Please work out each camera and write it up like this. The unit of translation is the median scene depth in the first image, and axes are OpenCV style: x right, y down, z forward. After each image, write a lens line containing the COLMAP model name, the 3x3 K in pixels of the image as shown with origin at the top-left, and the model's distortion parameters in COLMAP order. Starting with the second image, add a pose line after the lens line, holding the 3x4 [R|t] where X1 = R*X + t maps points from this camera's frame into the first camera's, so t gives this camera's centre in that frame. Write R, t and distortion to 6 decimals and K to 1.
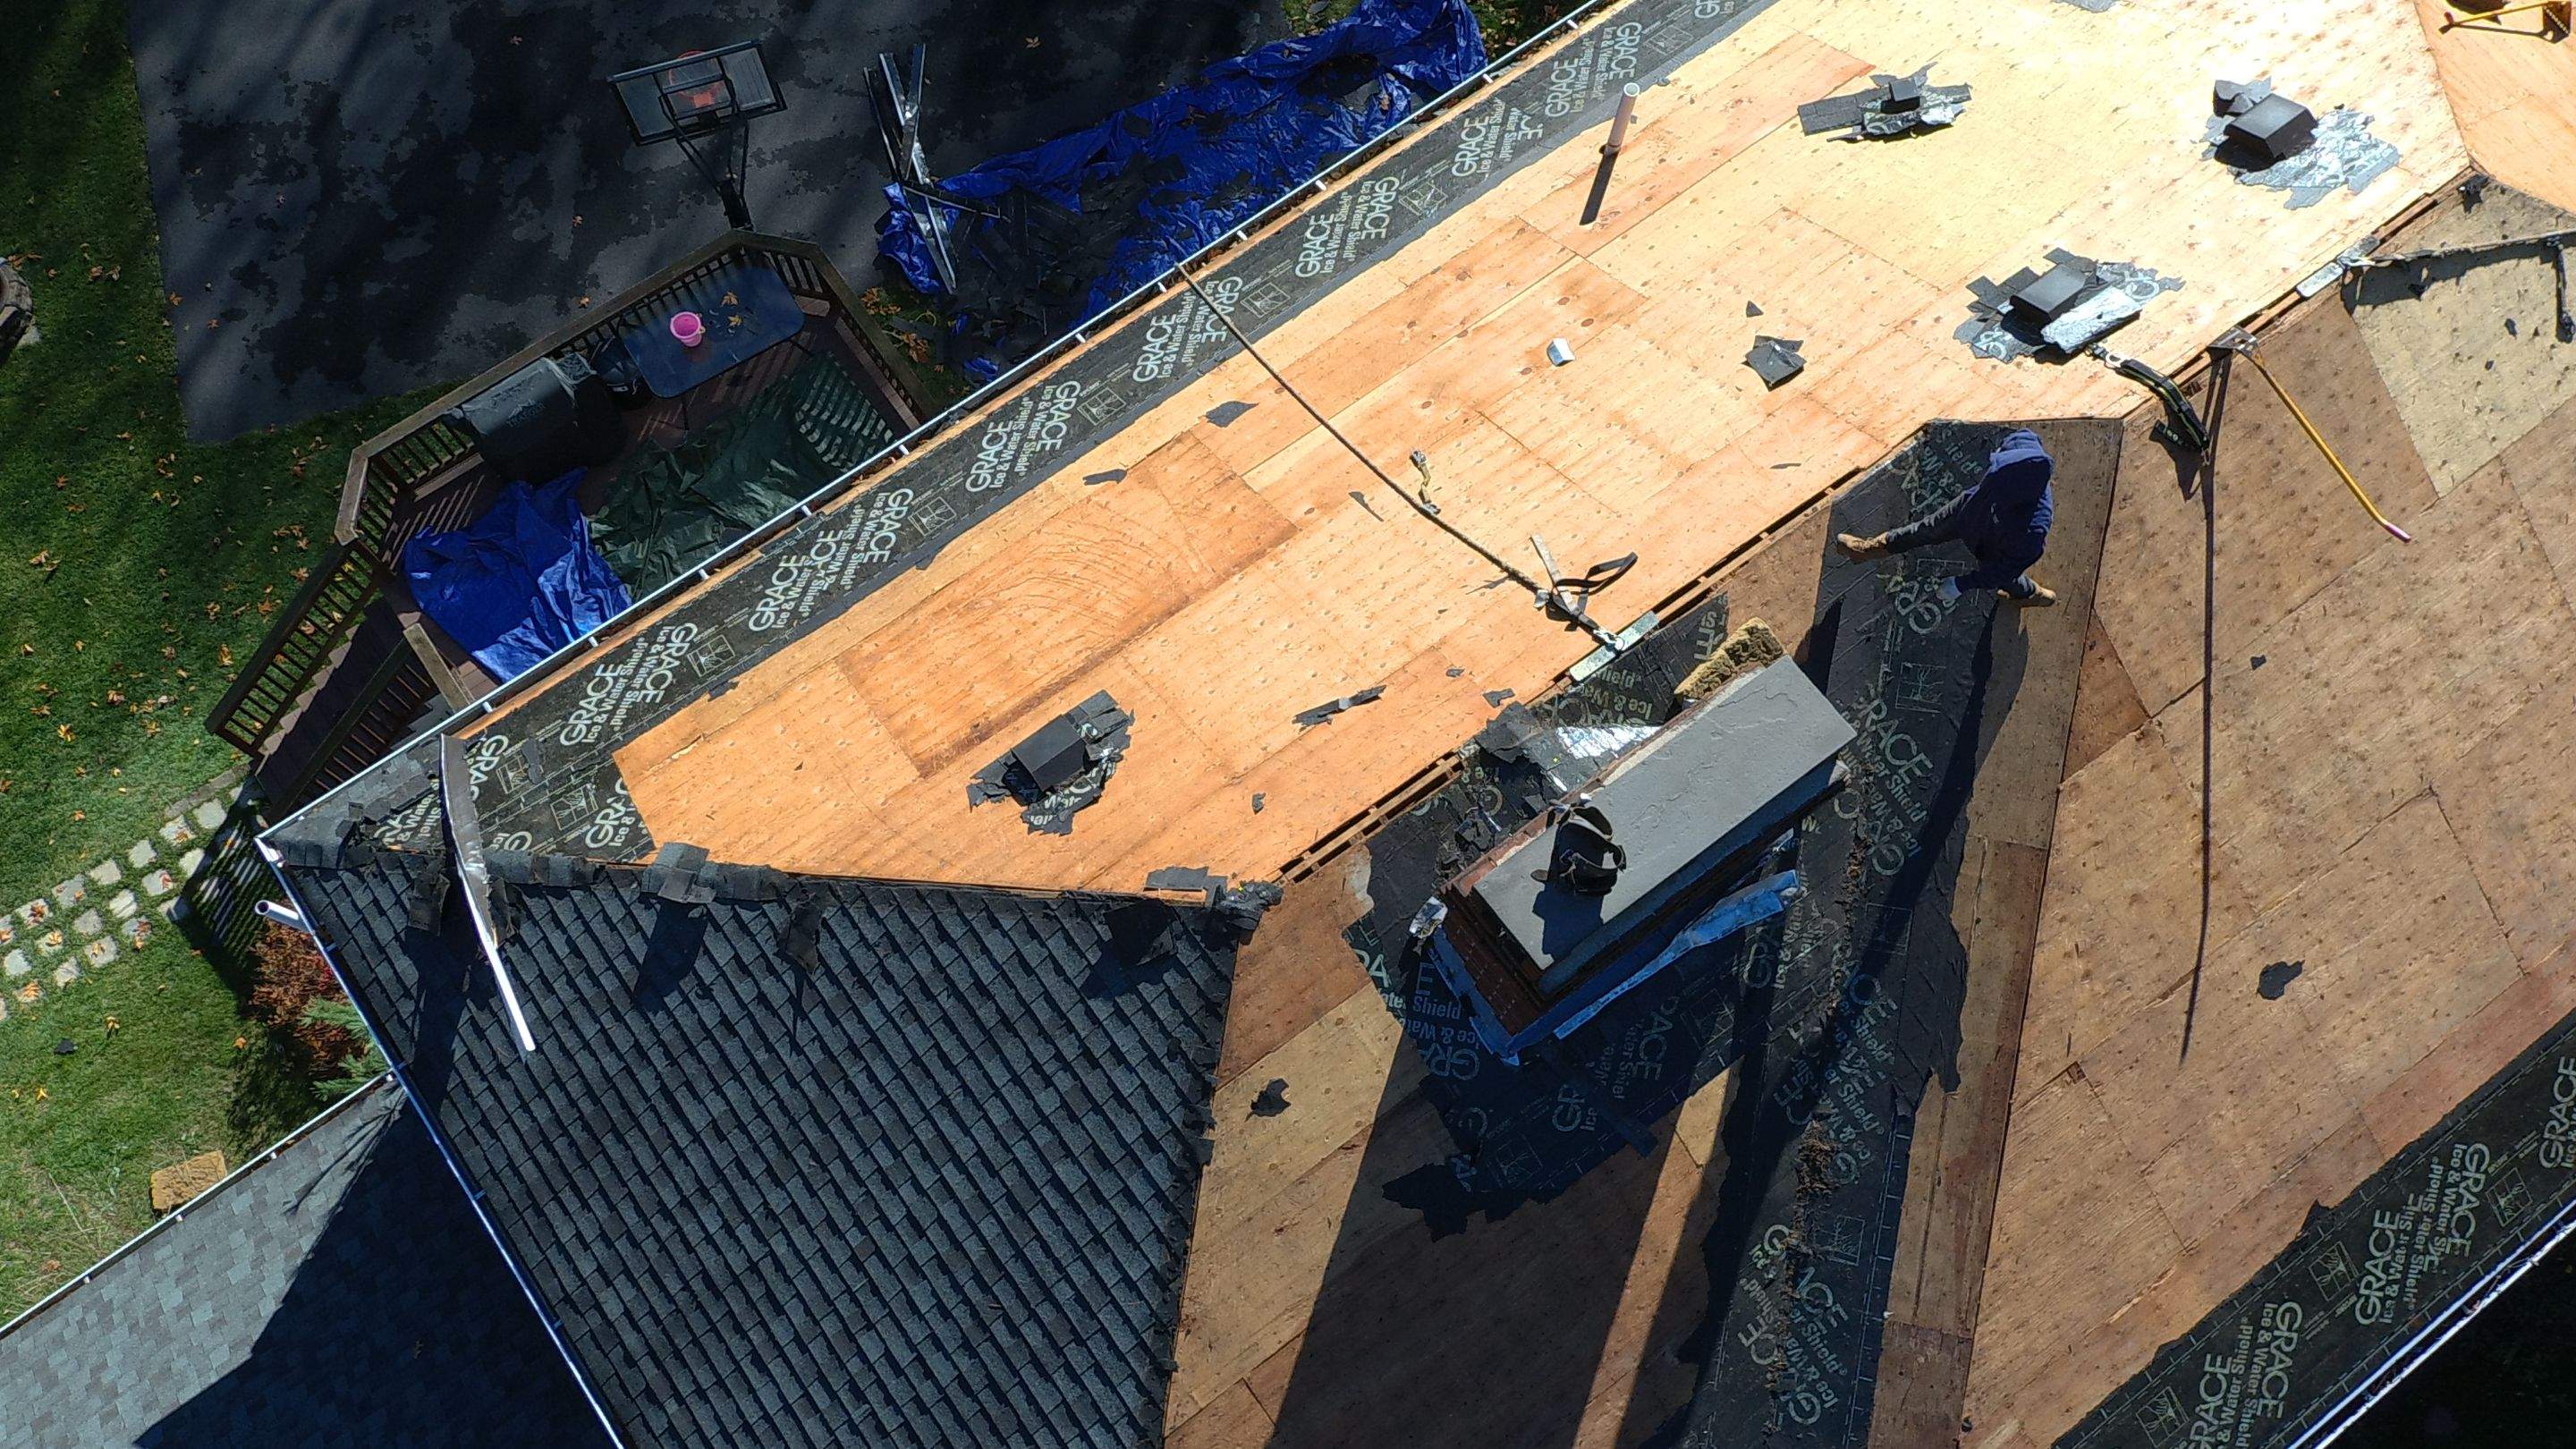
lens RADIAL K [[1992.7, 0, 1253.1], [0, 1992.7, 750.0], [0, 0, 1]] dist [0.108339, -0.157111]
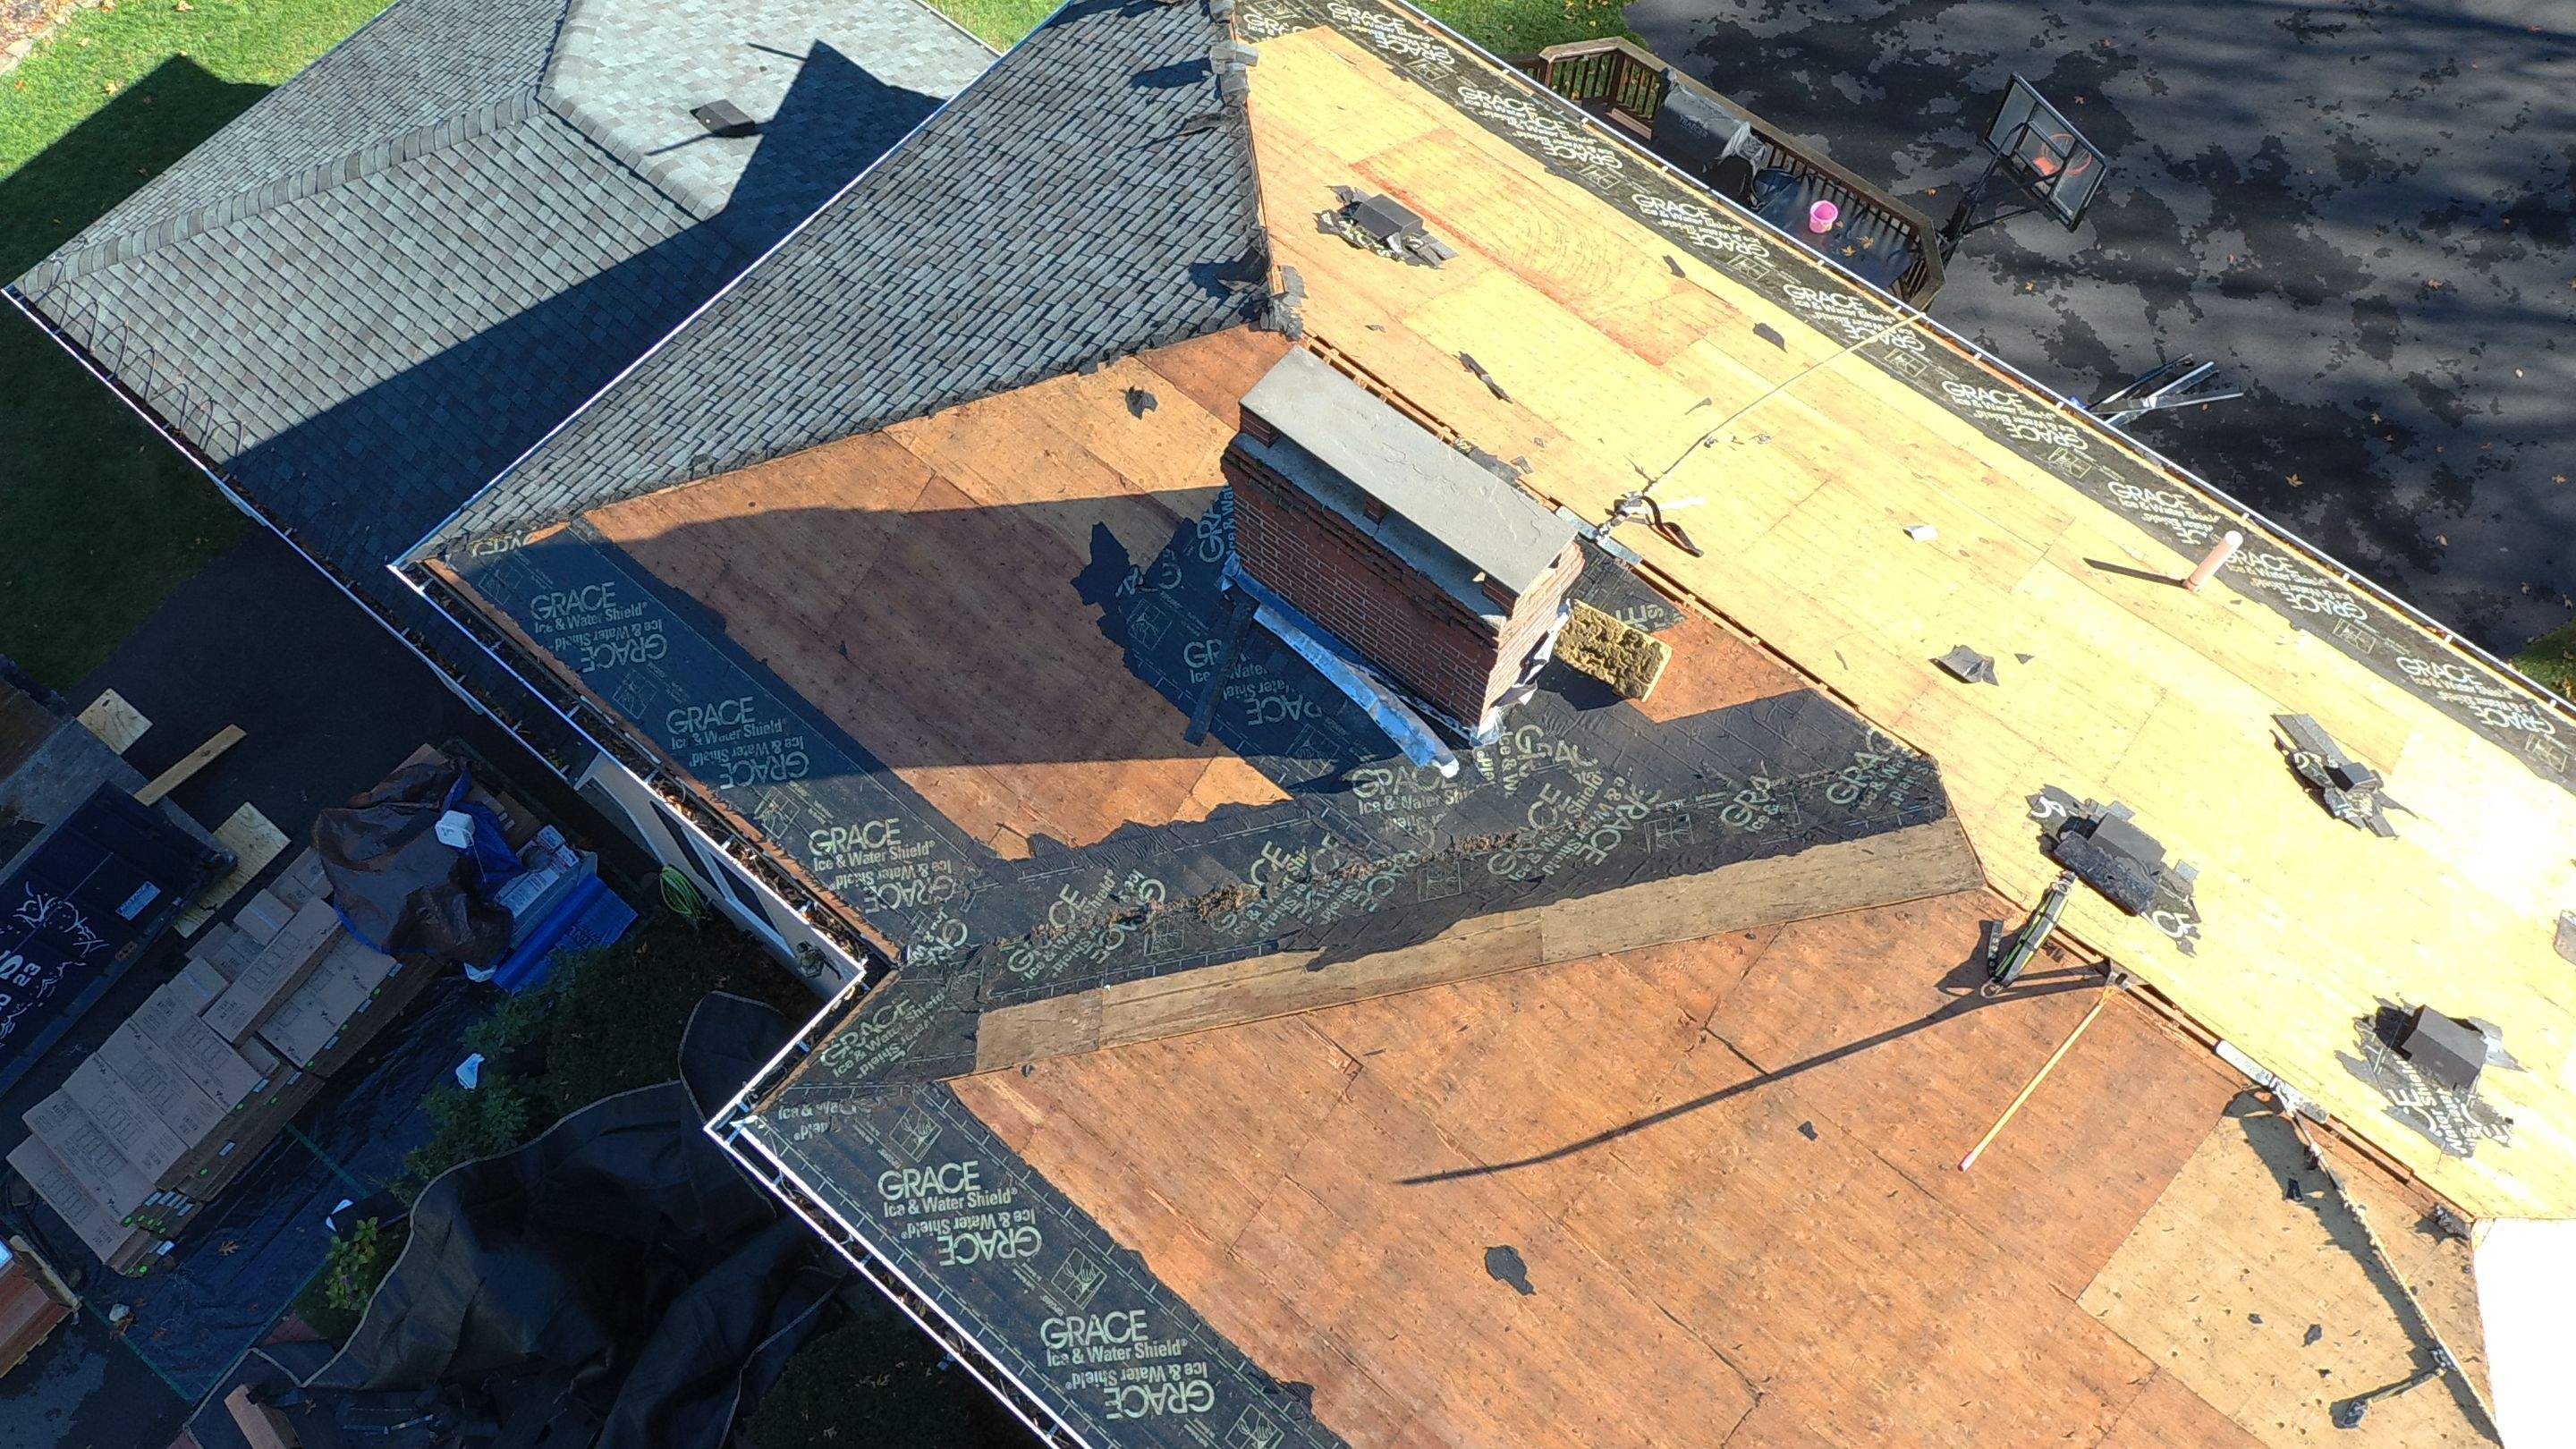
lens RADIAL K [[1992.7, 0, 1251.9], [0, 1992.7, 749.4], [0, 0, 1]] dist [0.108339, -0.157111]
pose [[0.237334, 0.873582, -0.424885, 0.663488], [-0.922269, 0.340003, 0.183896, -0.036476], [0.305111, 0.348213, 0.886372, 0.013752]]
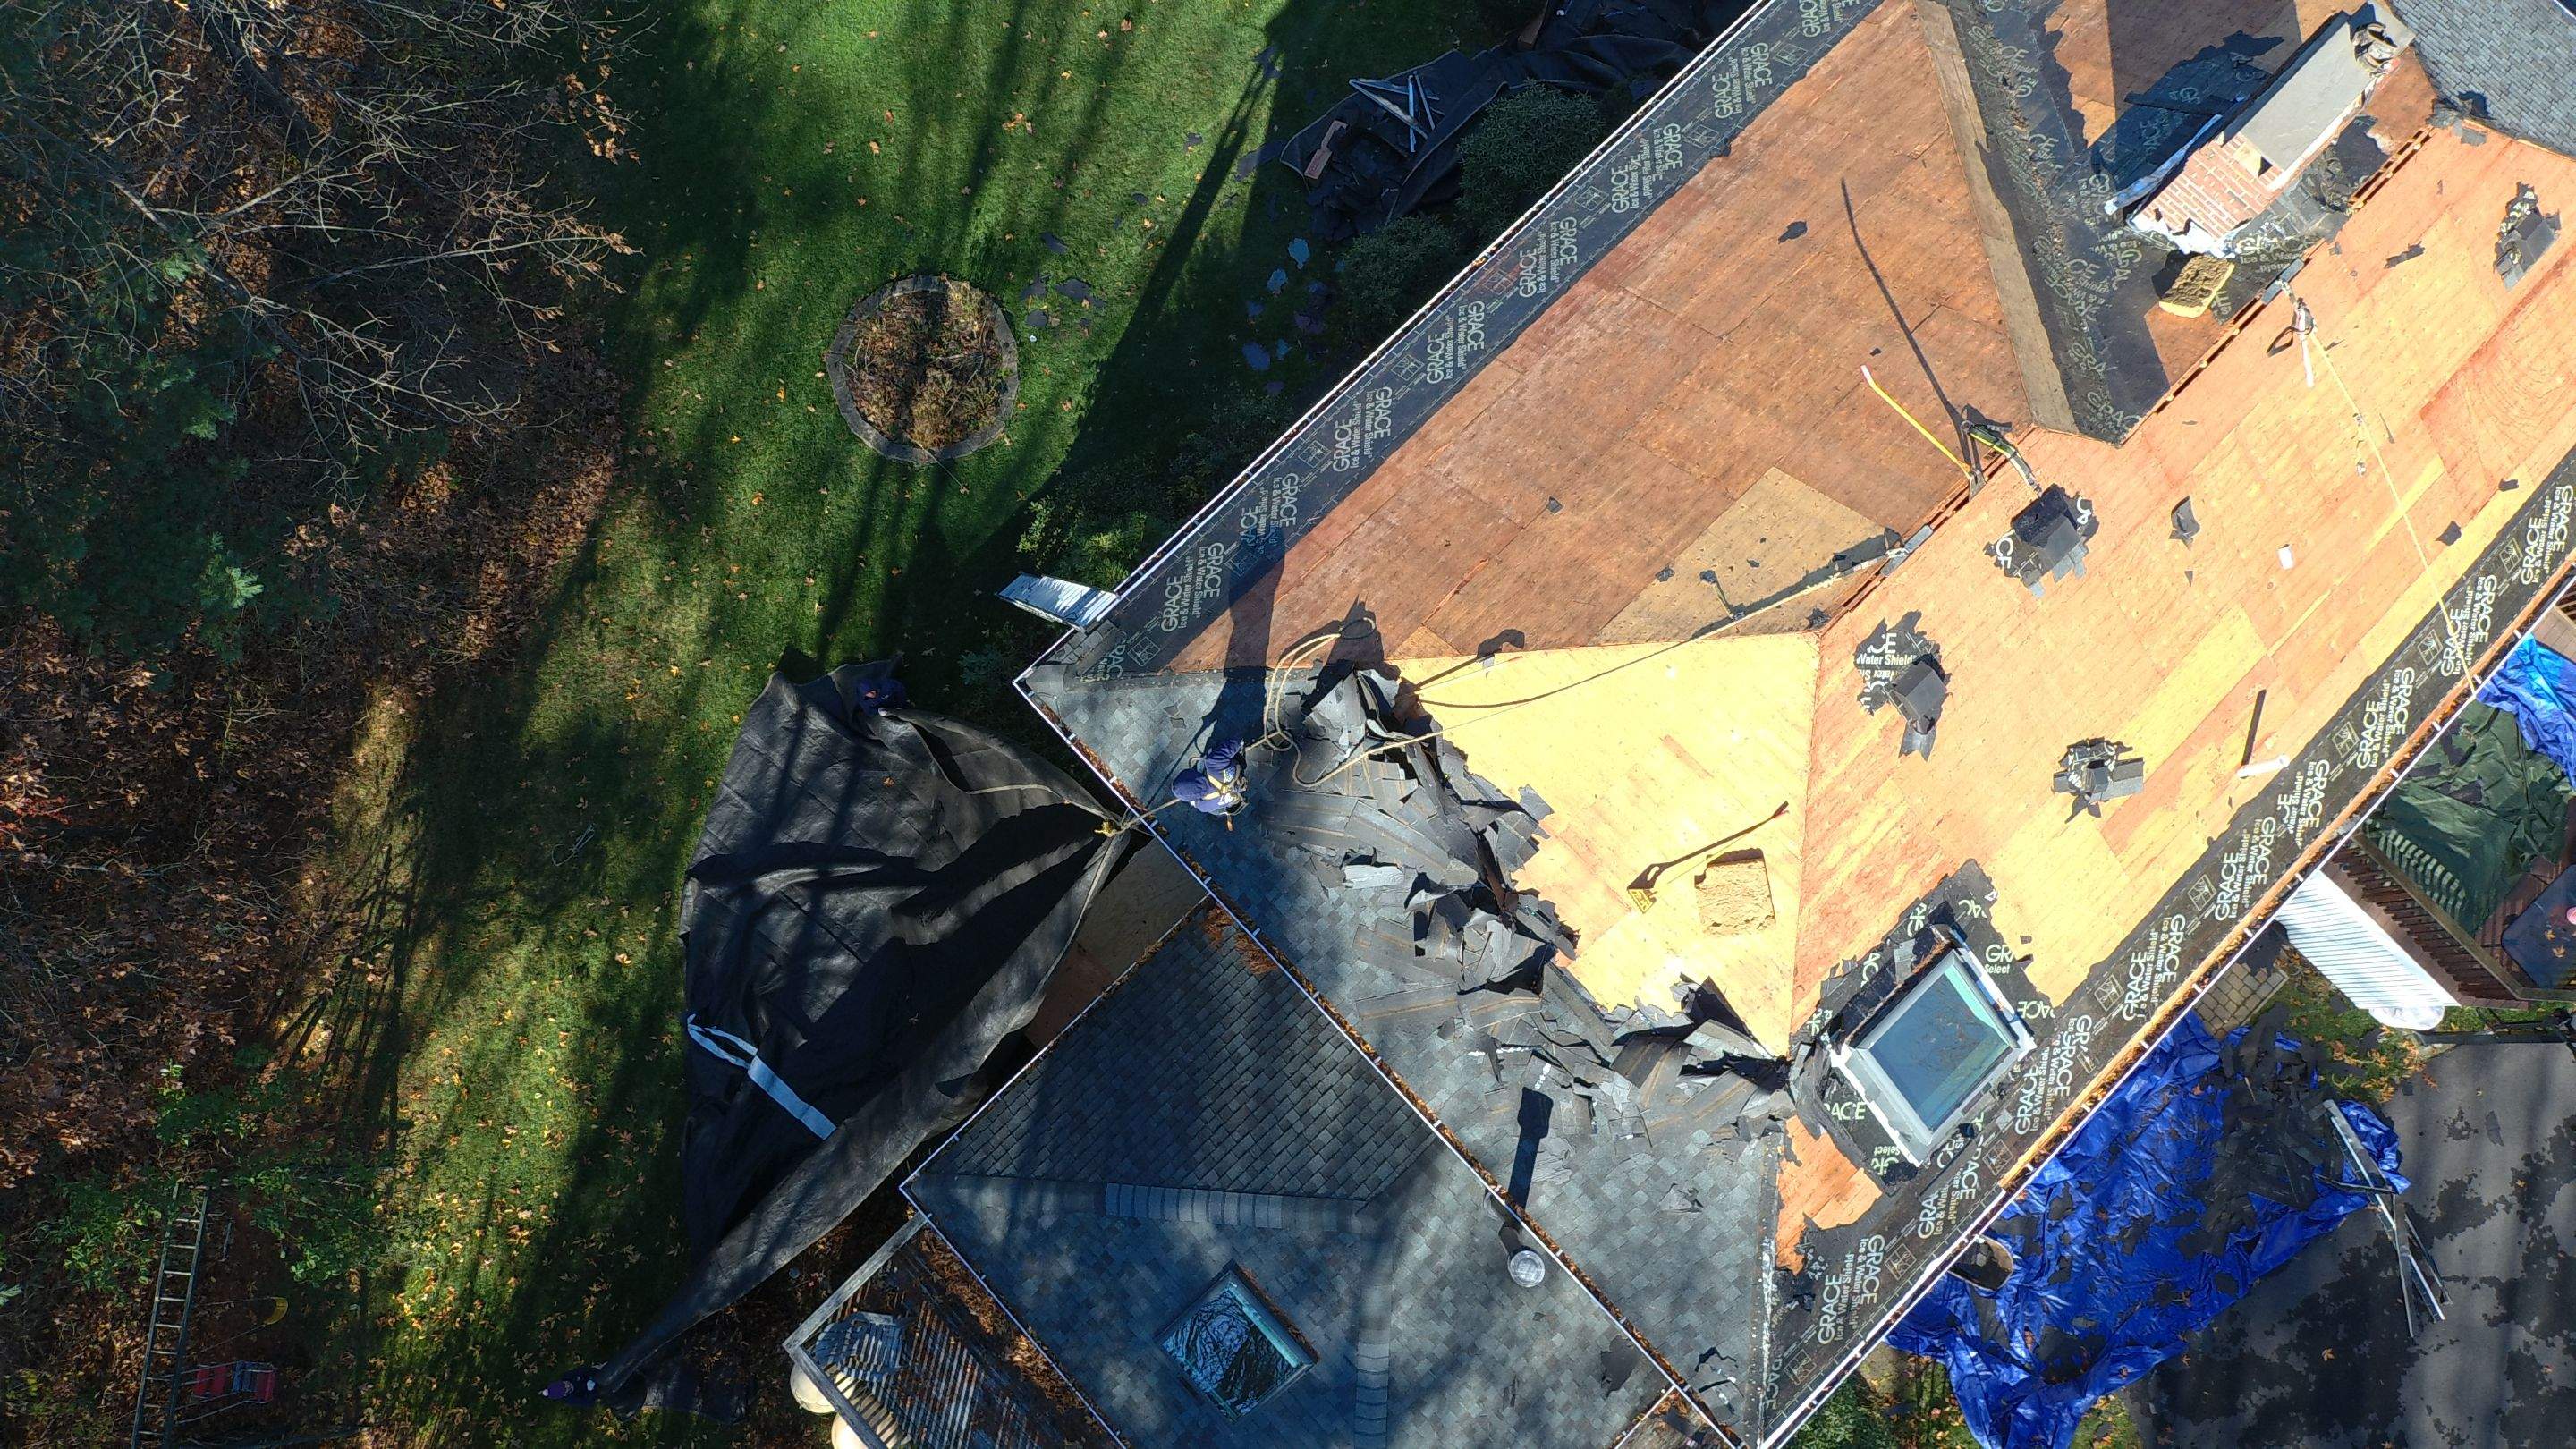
lens RADIAL K [[1534.2, 0, 1262.1], [0, 1534.2, 741.8], [0, 0, 1]] dist [0.070019, -0.084943]
pose [[-0.991068, 0.131629, -0.021405, 1.037368], [-0.125875, -0.870316, 0.476135, -0.842481], [0.044044, 0.474577, 0.879111, 0.011562]]
